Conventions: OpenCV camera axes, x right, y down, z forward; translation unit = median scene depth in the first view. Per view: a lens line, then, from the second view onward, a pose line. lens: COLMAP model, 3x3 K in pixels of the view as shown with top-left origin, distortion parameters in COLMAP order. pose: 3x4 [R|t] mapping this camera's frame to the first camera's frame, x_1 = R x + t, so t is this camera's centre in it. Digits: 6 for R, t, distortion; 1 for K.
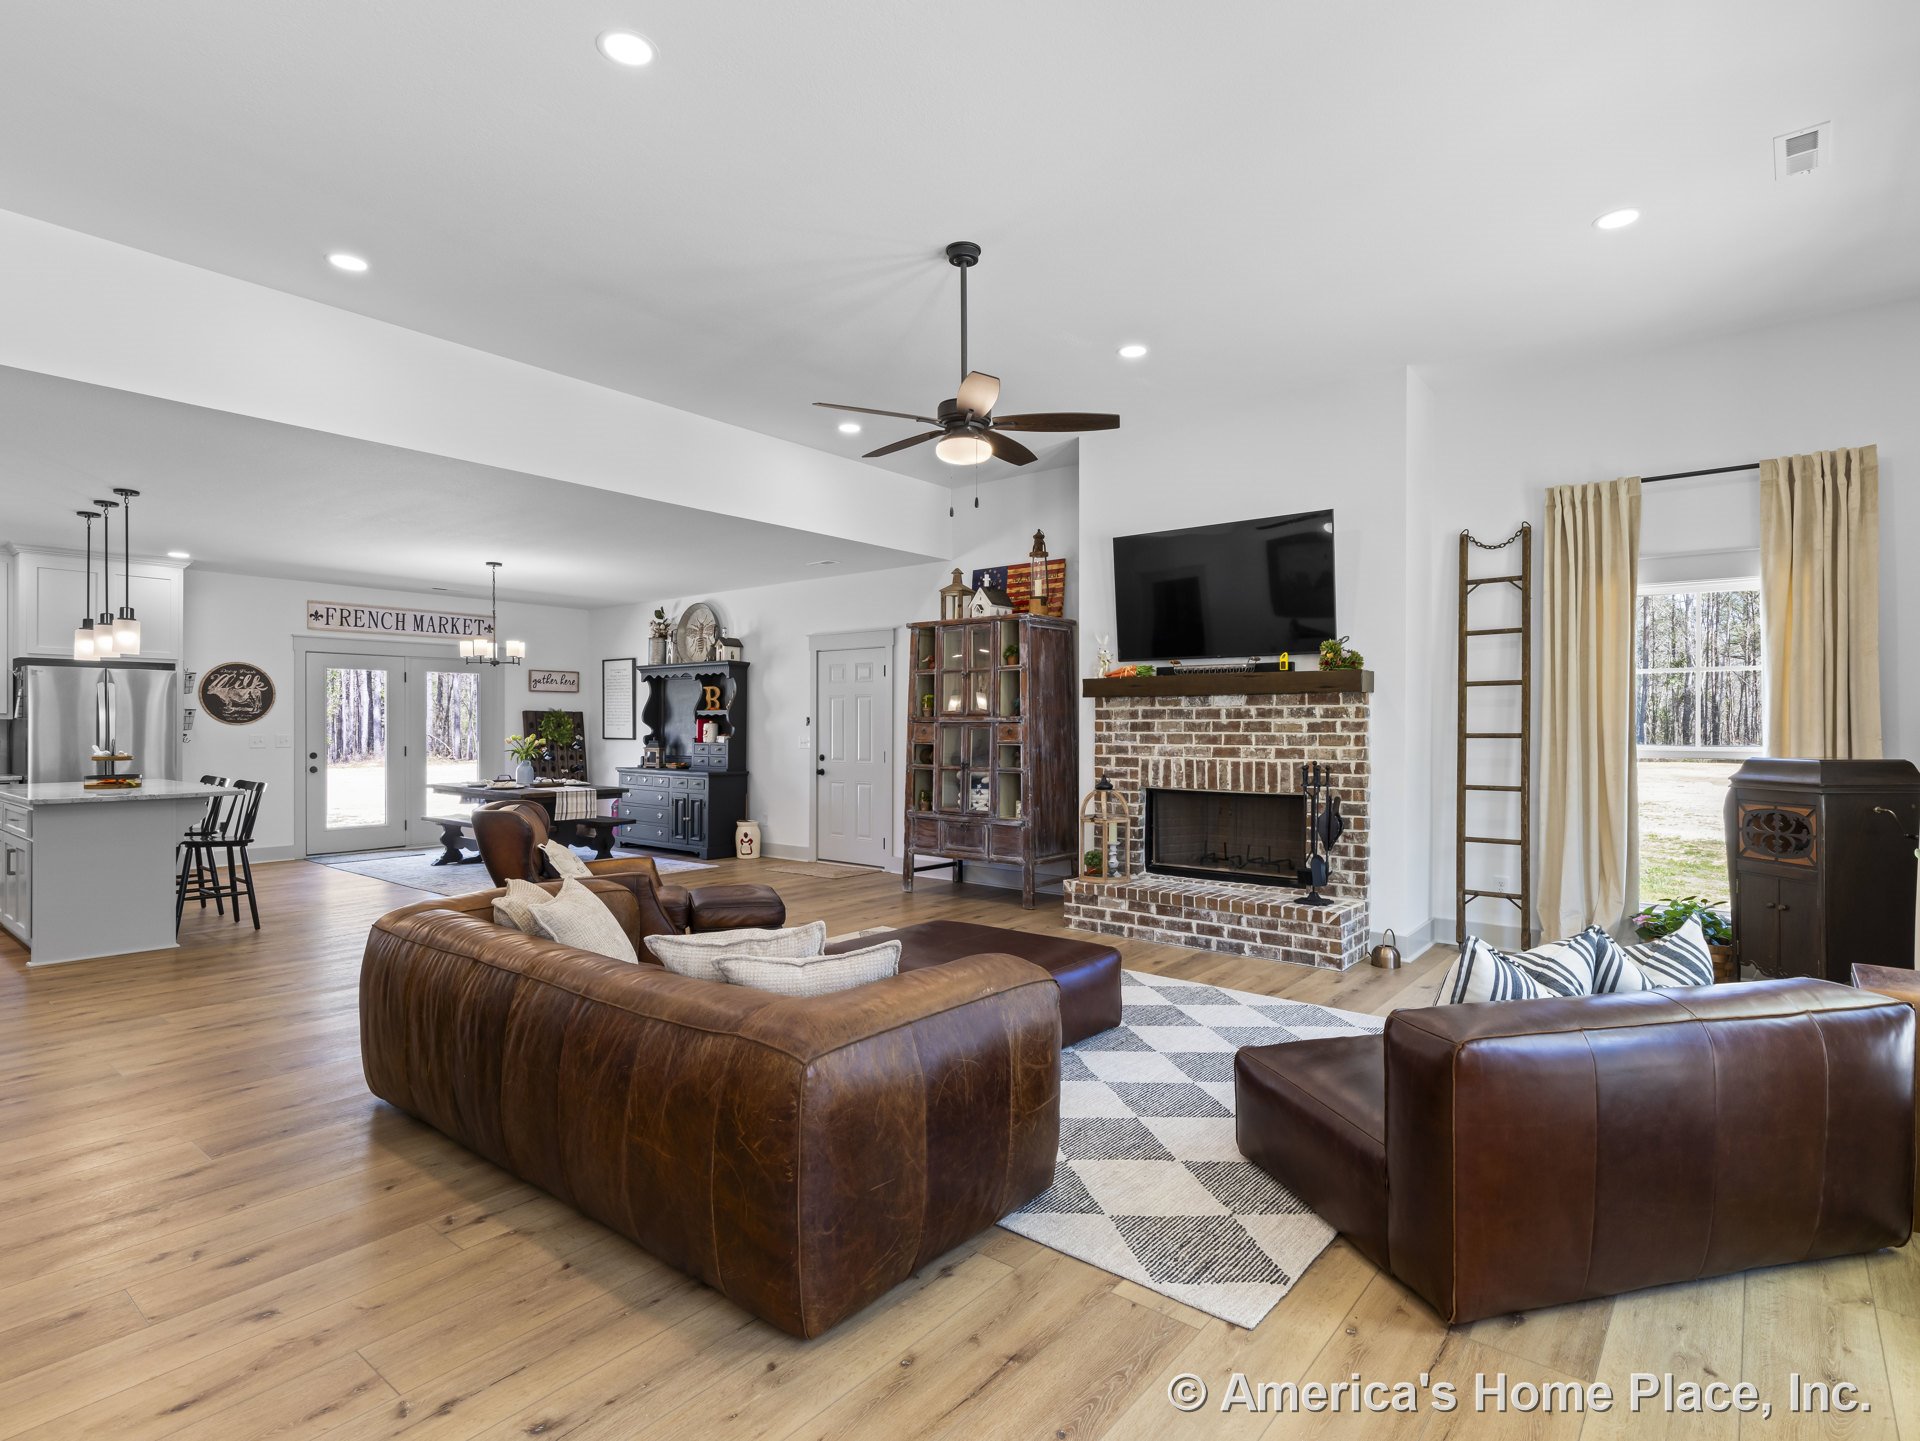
lens RADIAL K [[997.8, 0, 963.9], [0, 997.8, 727.1], [0, 0, 1]] dist [0.014526, -0.000232]
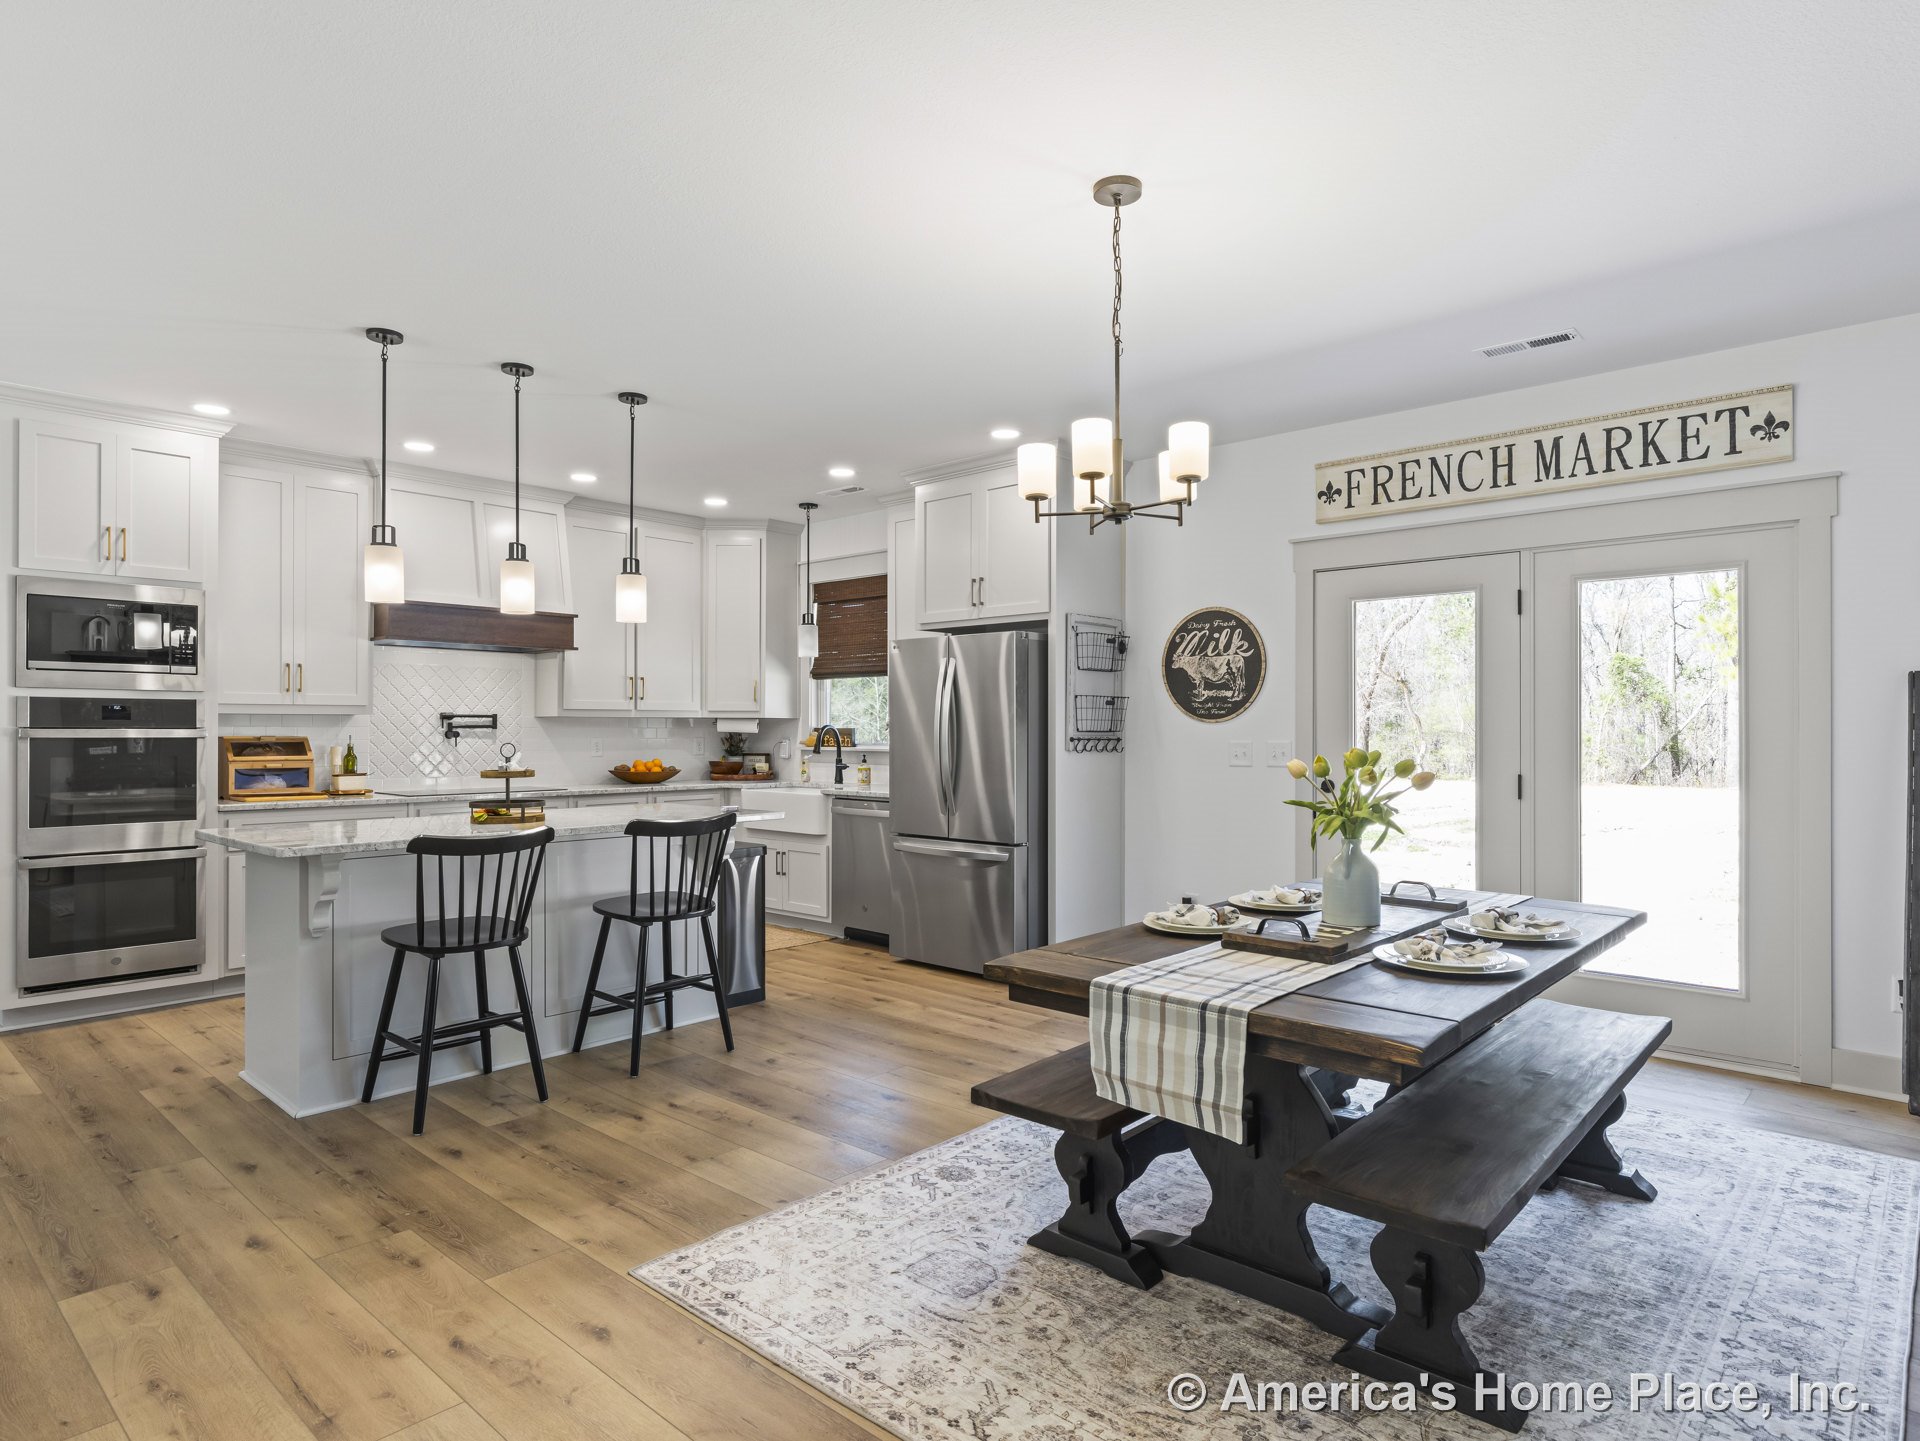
lens RADIAL K [[1103.4, 0, 996.2], [0, 1103.4, 721.5], [0, 0, 1]] dist [0.004232, -0.001945]
pose [[-0.028855, -0.007815, -0.999553, -0.117338], [-0.001598, 0.999969, -0.007772, 0.001680], [0.999582, 0.001373, -0.028866, 0.852456]]
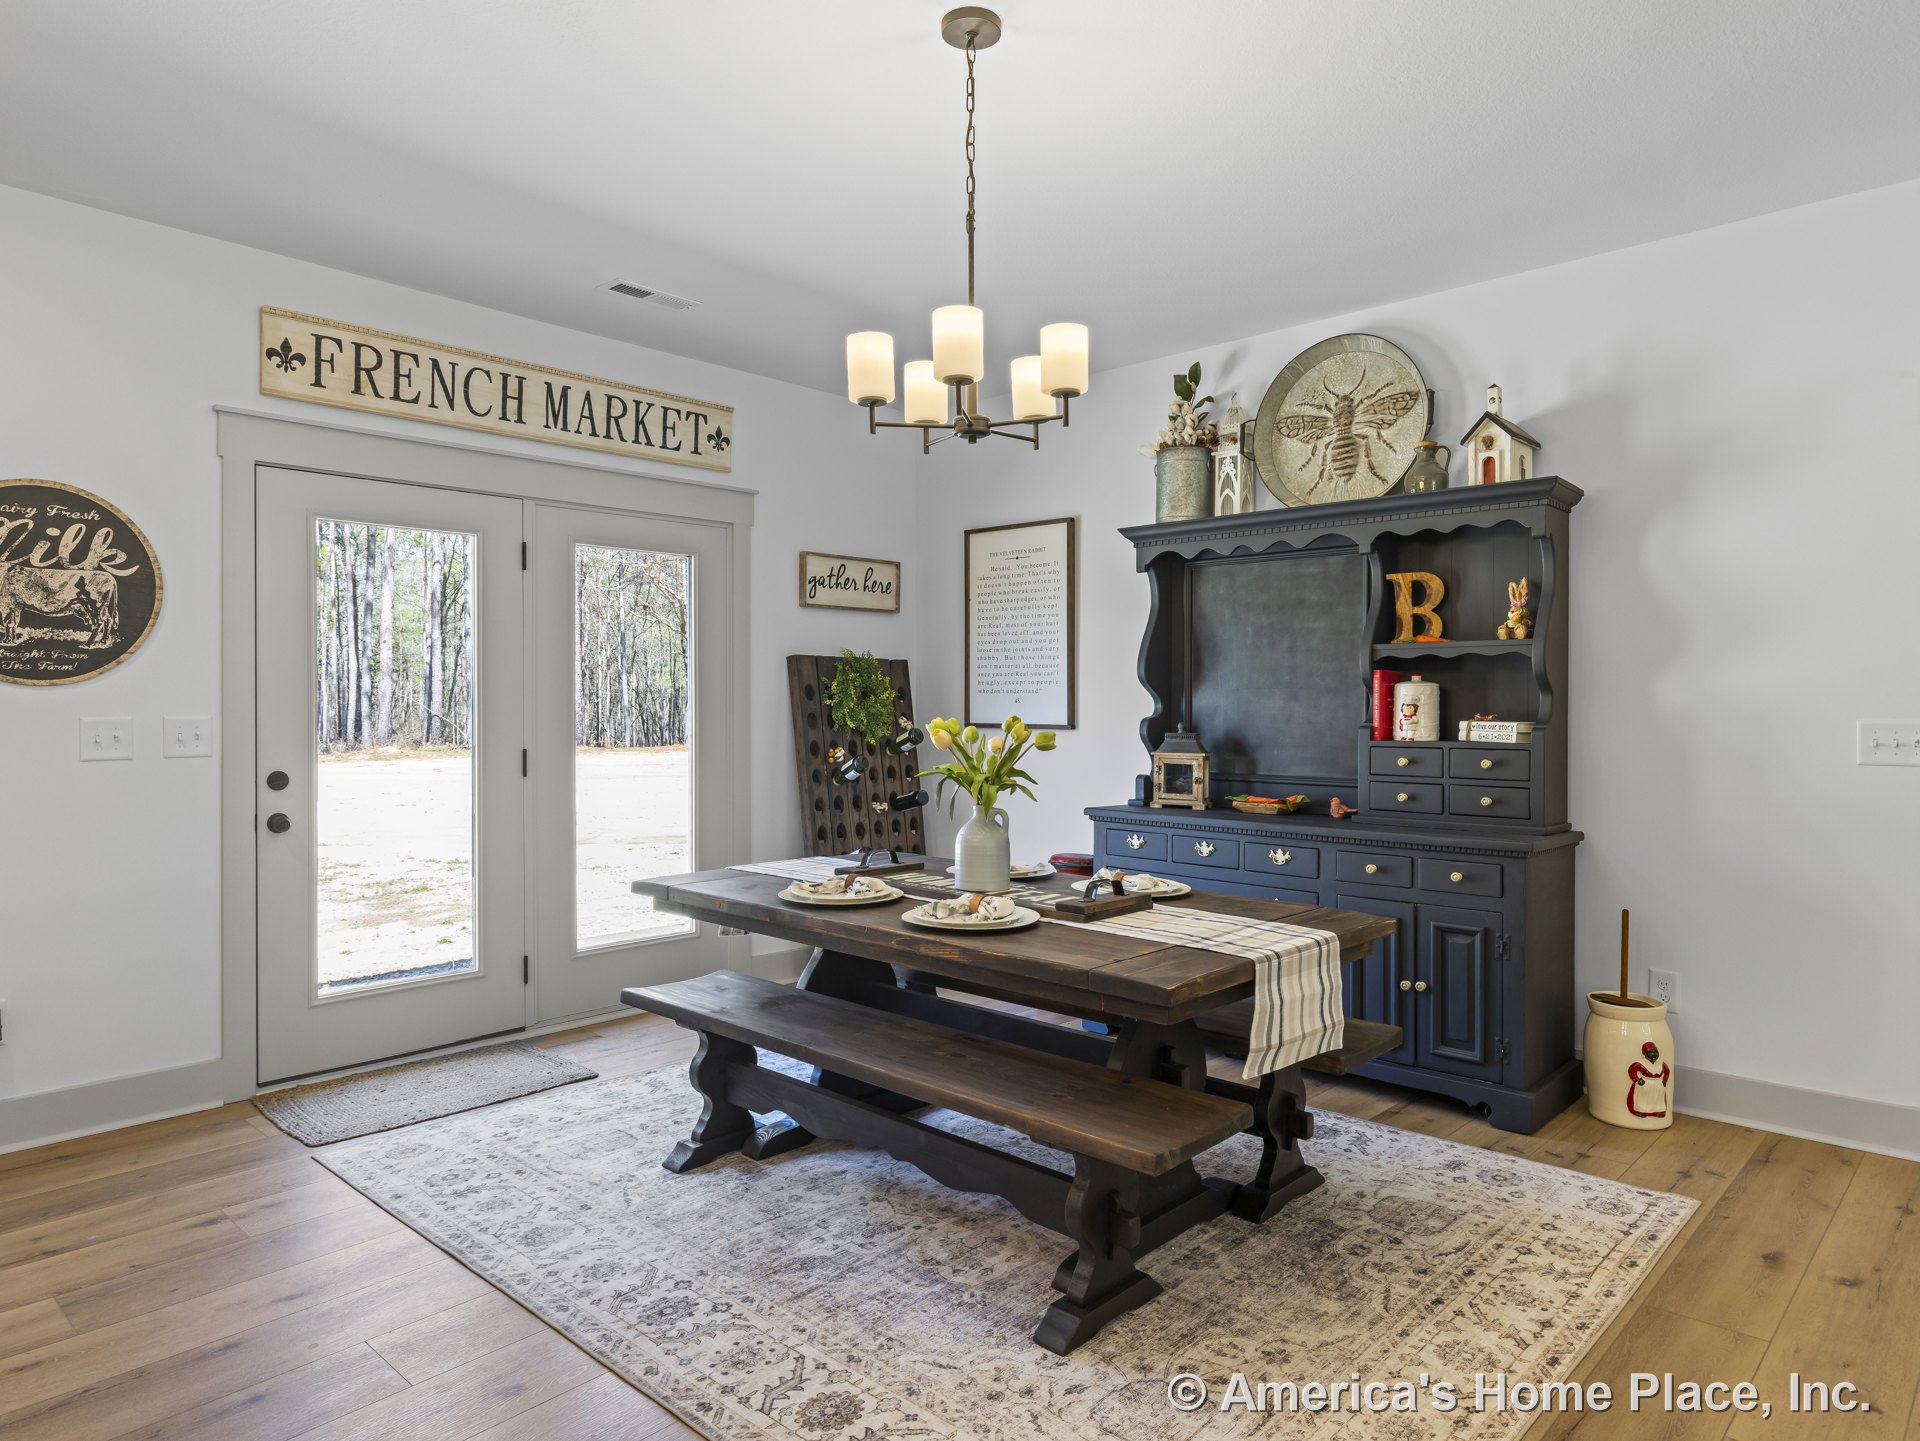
lens RADIAL K [[1191.3, 0, 956.3], [0, 1191.3, 700.9], [0, 0, 1]] dist [0.002254, -0.000829]
pose [[0.998111, -0.001984, -0.061400, -0.400117], [0.001795, 0.999993, -0.003133, 0.003680], [0.061405, 0.003017, 0.998108, 0.620861]]
